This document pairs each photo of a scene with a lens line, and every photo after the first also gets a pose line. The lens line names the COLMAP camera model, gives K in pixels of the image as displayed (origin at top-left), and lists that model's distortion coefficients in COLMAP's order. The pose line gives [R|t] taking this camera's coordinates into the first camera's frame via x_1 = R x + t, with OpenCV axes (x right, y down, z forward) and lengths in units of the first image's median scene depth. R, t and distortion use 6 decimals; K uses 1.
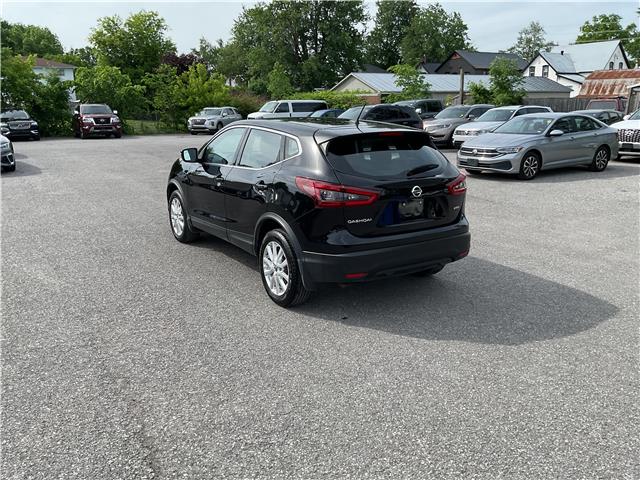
lens RADIAL K [[528.2, 0, 318.3], [0, 528.2, 248.4], [0, 0, 1]] dist [0.062290, -0.124601]
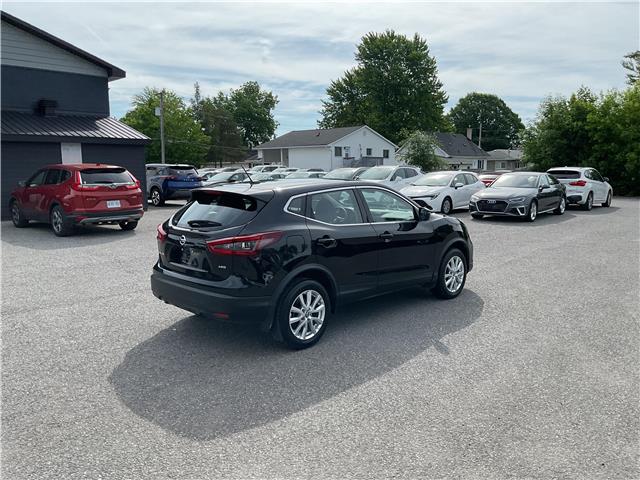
lens RADIAL K [[528.2, 0, 319.2], [0, 528.2, 243.4], [0, 0, 1]] dist [0.062290, -0.124601]
pose [[0.215242, 0.138775, -0.966650, 0.175139], [-0.247919, 0.965188, 0.083361, -0.034529], [0.944567, 0.221708, 0.242154, 0.126505]]
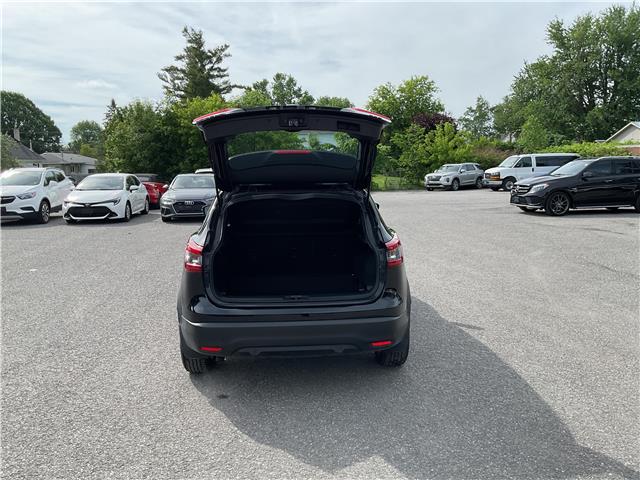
lens RADIAL K [[528.2, 0, 317.7], [0, 528.2, 243.8], [0, 0, 1]] dist [0.062290, -0.124601]
pose [[0.868753, 0.056690, -0.491990, 0.080356], [-0.110400, 0.990597, -0.080801, -0.008896], [0.482784, 0.124512, 0.866843, 0.034894]]
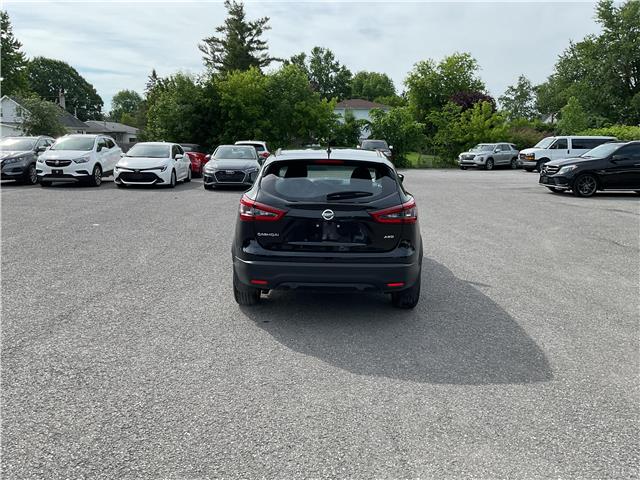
lens RADIAL K [[528.2, 0, 317.1], [0, 528.2, 243.7], [0, 0, 1]] dist [0.062290, -0.124601]
pose [[0.834394, 0.114346, -0.539177, 0.094144], [-0.154001, 0.987649, -0.028864, -0.001961], [0.529217, 0.107118, 0.841698, 0.013066]]
